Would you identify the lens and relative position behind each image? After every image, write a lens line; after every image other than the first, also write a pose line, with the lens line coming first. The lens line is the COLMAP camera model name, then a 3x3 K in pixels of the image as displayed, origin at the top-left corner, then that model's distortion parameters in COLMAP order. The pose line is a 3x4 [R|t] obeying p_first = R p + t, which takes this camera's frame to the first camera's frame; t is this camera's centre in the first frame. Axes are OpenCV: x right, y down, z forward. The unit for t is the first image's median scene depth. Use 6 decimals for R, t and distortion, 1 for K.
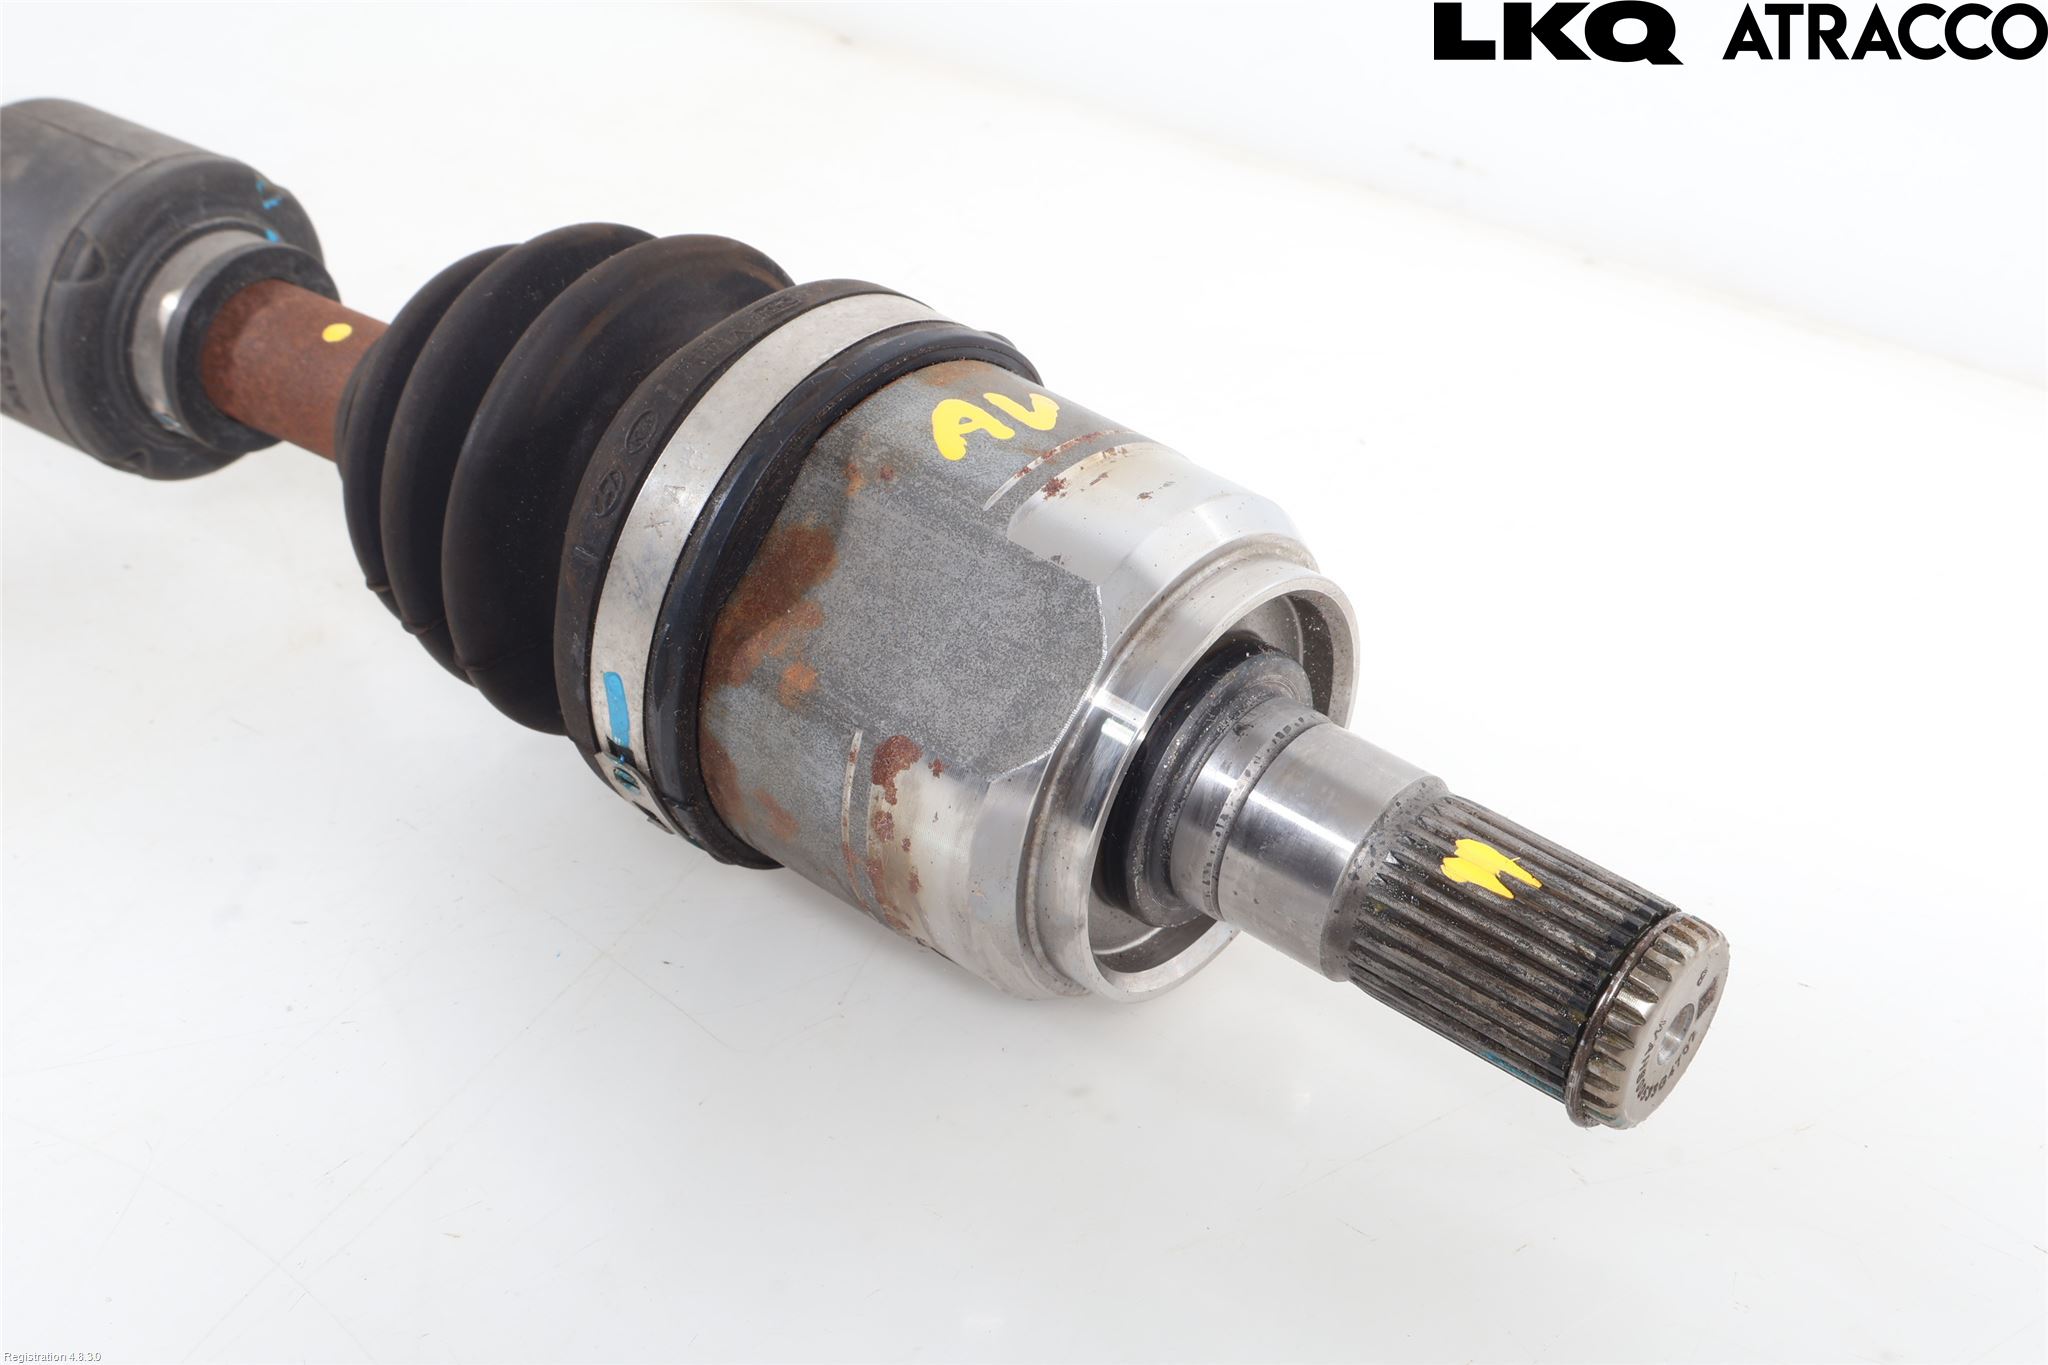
lens RADIAL K [[2943.5, 0, 1024.0], [0, 2943.5, 682.5], [0, 0, 1]] dist [-0.006999, -0.039688]
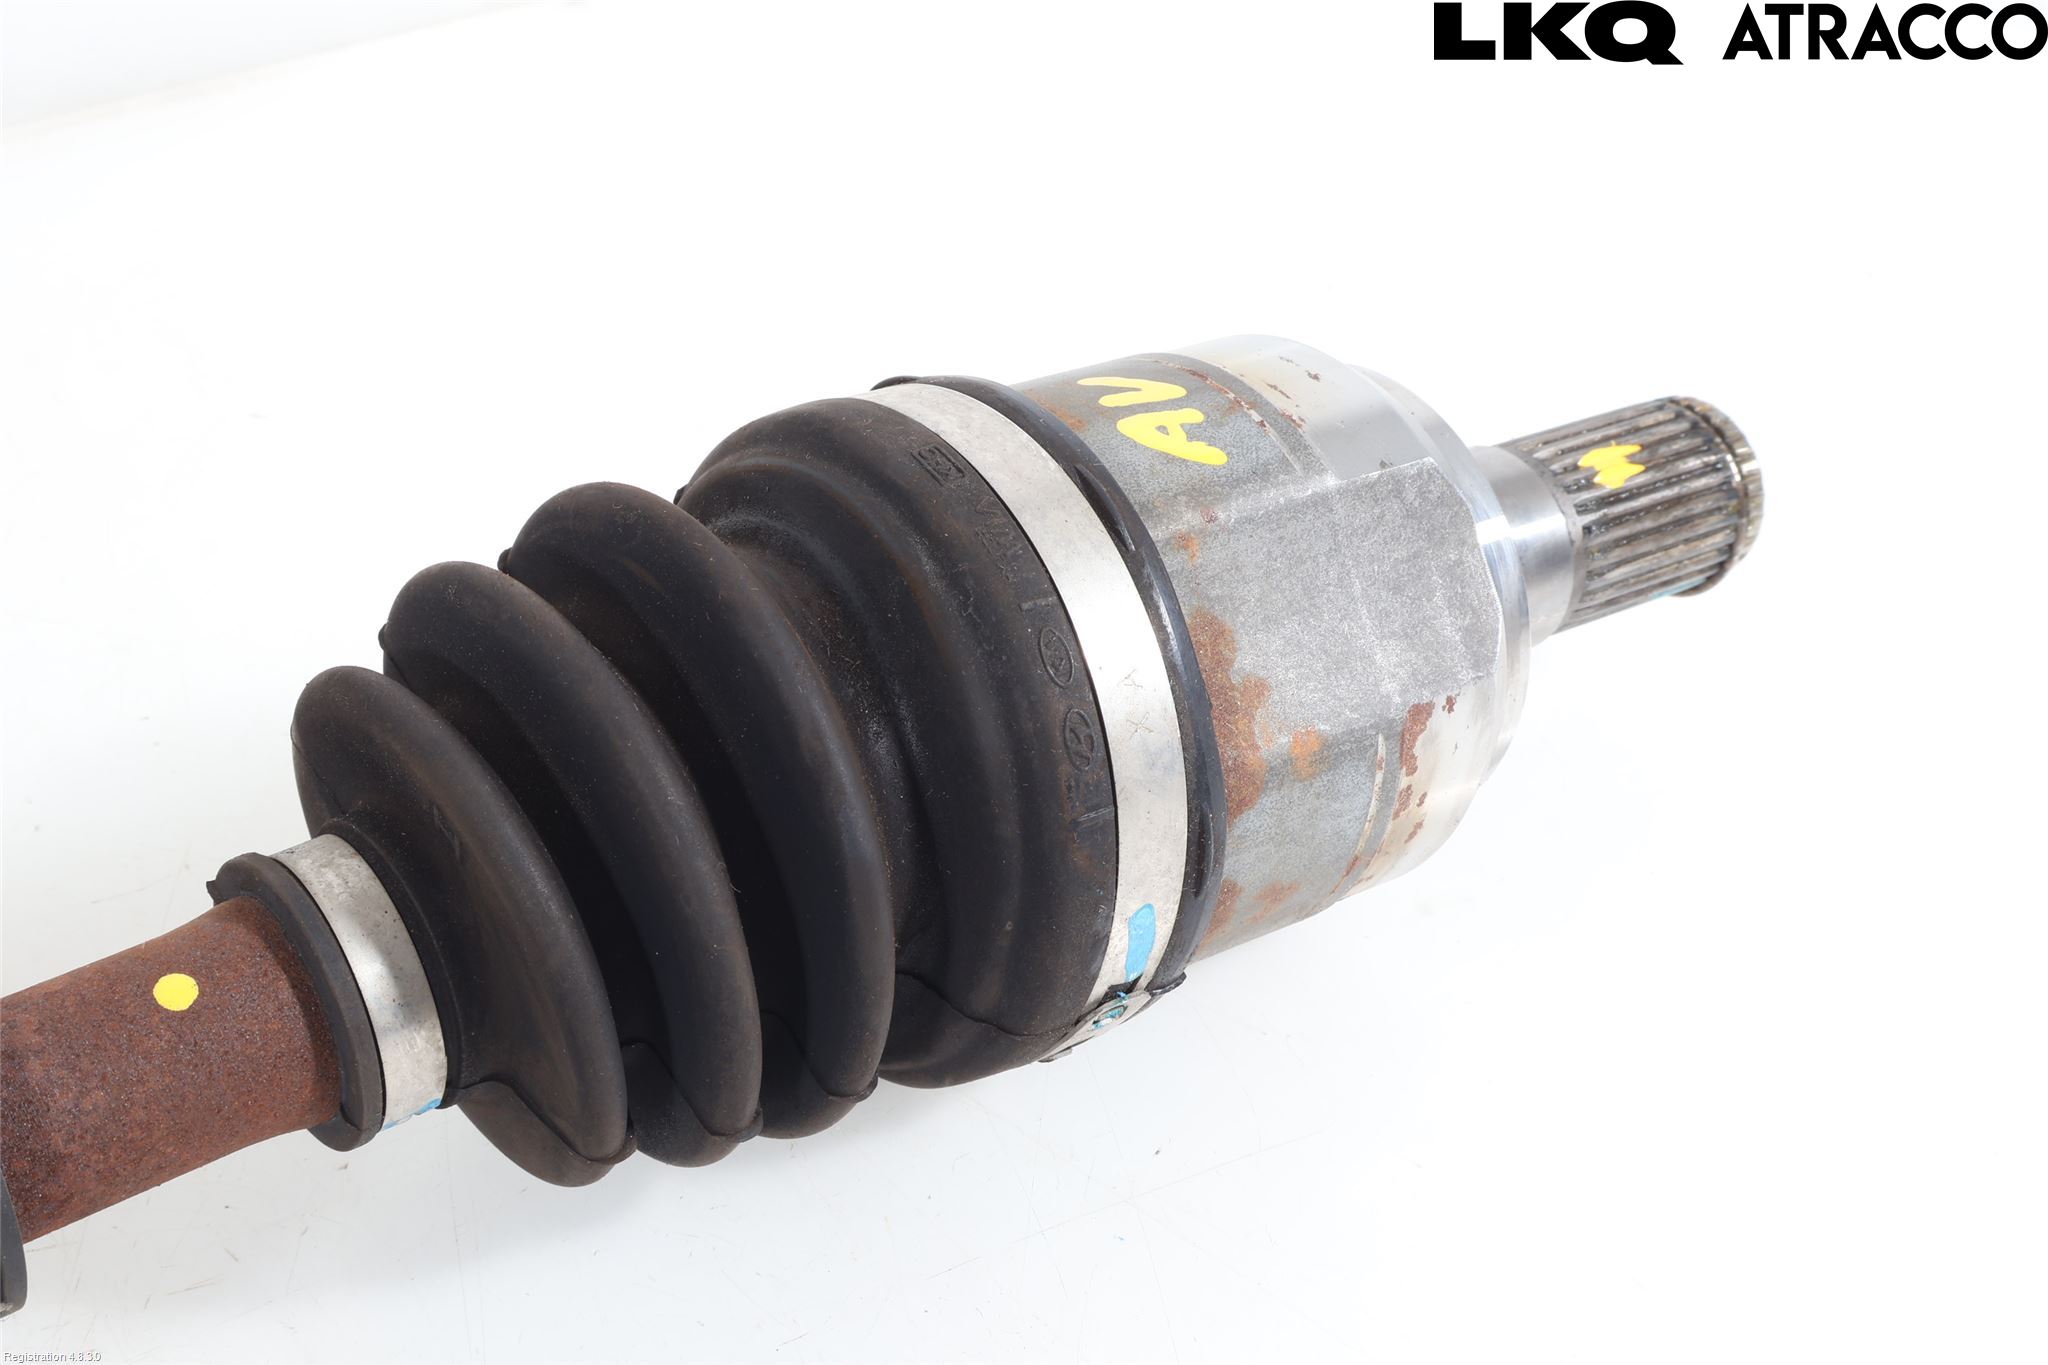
lens RADIAL K [[2943.5, 0, 1024.0], [0, 2943.5, 682.5], [0, 0, 1]] dist [-0.006999, -0.039688]
pose [[0.277781, -0.602417, 0.748285, -0.783756], [0.457226, 0.767964, 0.448527, -0.472021], [-0.844856, 0.217543, 0.488767, 0.638590]]
